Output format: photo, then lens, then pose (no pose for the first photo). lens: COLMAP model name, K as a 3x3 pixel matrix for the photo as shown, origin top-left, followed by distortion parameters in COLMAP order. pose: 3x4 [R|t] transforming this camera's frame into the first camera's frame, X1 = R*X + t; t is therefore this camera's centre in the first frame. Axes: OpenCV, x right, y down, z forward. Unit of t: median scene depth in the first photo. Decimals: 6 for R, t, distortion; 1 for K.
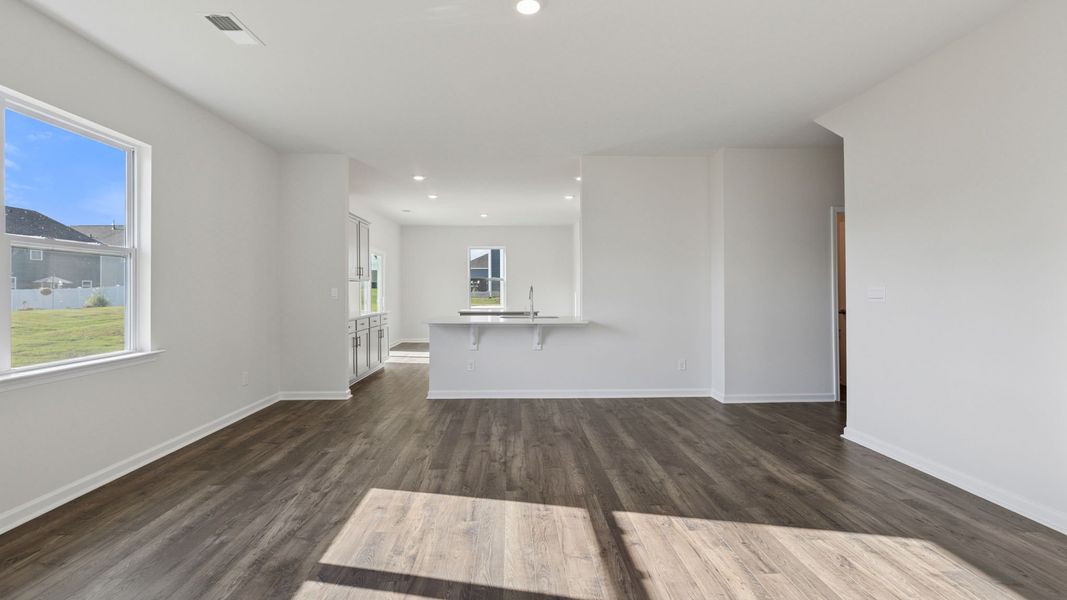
lens RADIAL K [[458.0, 0, 526.0], [0, 458.0, 297.7], [0, 0, 1]] dist [-0.000046, 0.000036]
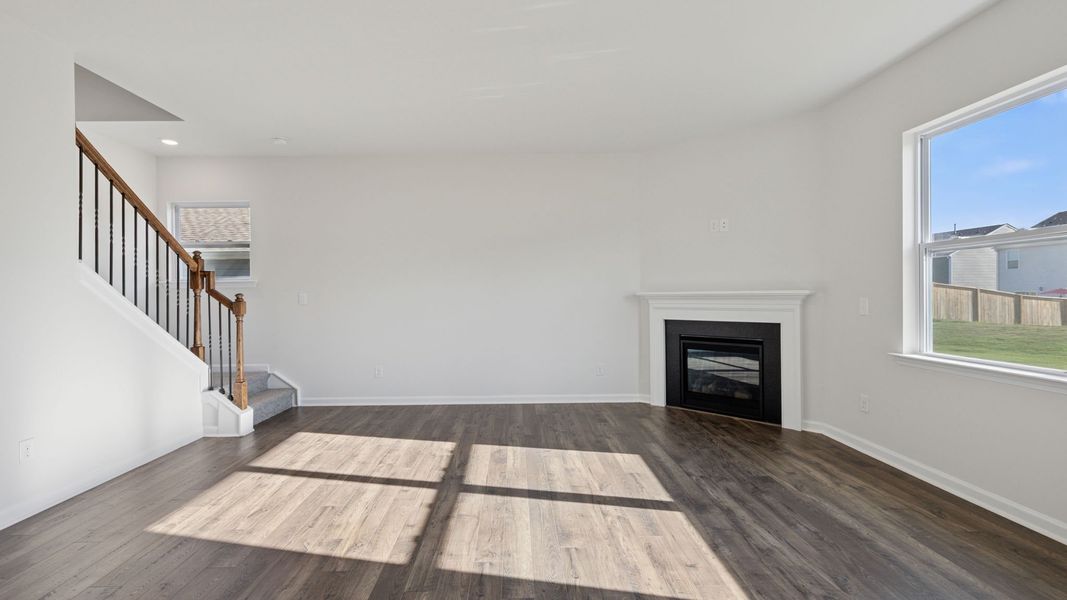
lens RADIAL K [[458.0, 0, 526.0], [0, 458.0, 297.7], [0, 0, 1]] dist [-0.000046, 0.000036]
pose [[-0.999878, 0.011767, 0.010234, -0.051693], [0.011960, 0.999749, 0.018968, -0.024318], [-0.010009, 0.019088, -0.999768, 1.954072]]
